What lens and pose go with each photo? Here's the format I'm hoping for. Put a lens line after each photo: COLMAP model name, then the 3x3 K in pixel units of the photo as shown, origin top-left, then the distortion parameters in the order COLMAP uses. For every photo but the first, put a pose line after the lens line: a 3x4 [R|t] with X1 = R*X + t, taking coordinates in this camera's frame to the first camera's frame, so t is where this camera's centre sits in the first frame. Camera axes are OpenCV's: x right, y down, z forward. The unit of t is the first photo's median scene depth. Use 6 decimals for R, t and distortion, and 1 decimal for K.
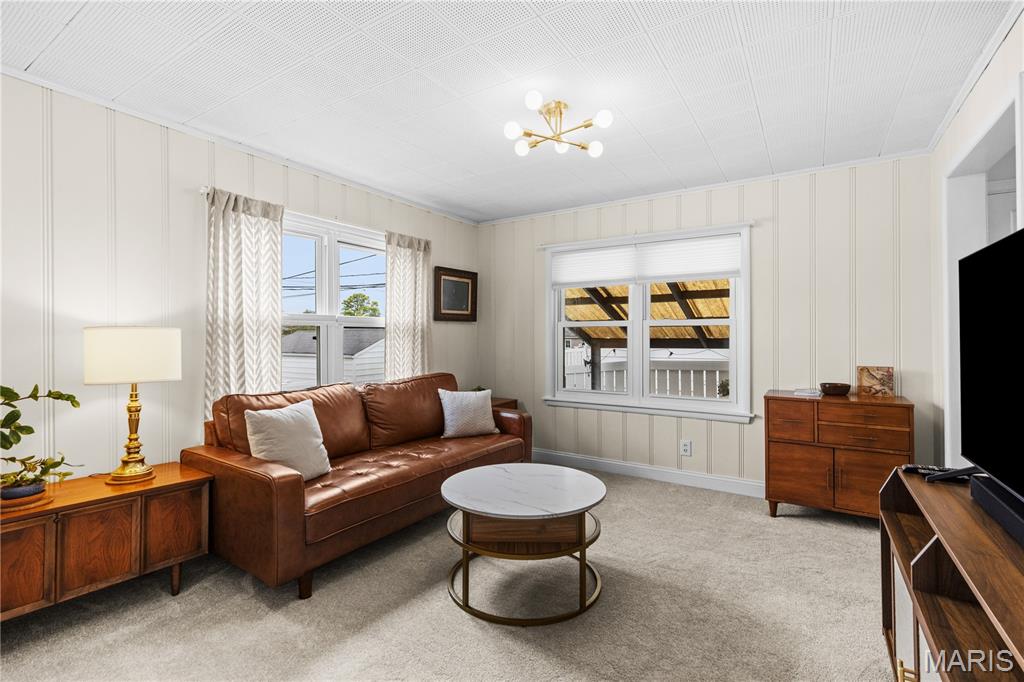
lens RADIAL K [[471.1, 0, 517.0], [0, 471.1, 332.1], [0, 0, 1]] dist [-0.004755, 0.000118]
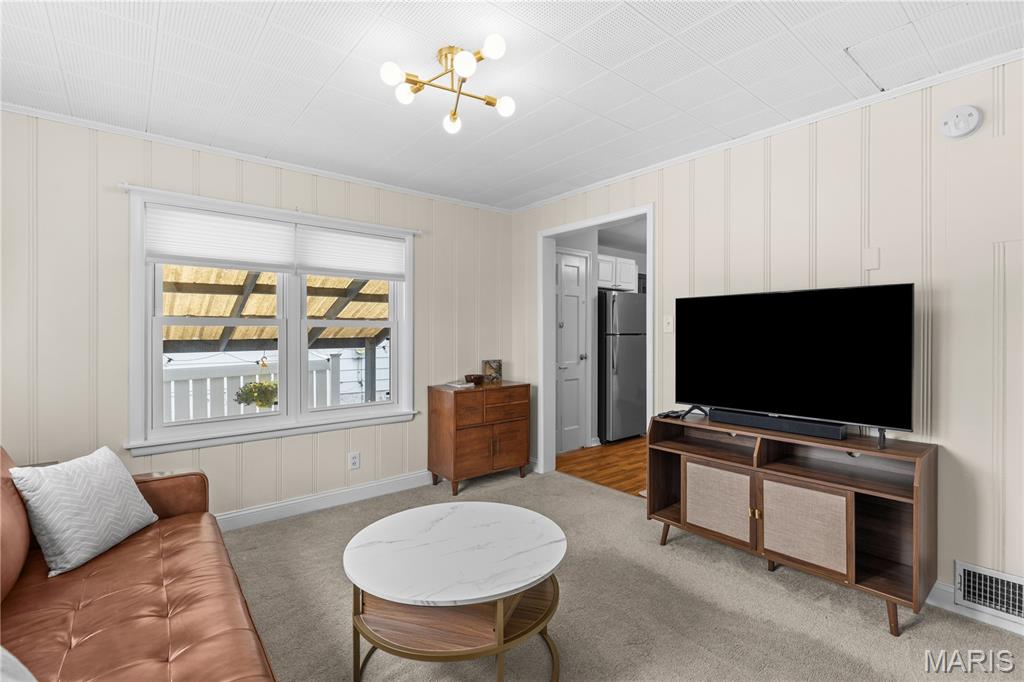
lens RADIAL K [[471.1, 0, 512.3], [0, 471.1, 333.9], [0, 0, 1]] dist [-0.004755, 0.000118]
pose [[0.288679, -0.000717, 0.957426, -0.465414], [-0.007241, 0.999969, 0.002932, -0.006047], [-0.957399, -0.007779, 0.288665, 0.478544]]
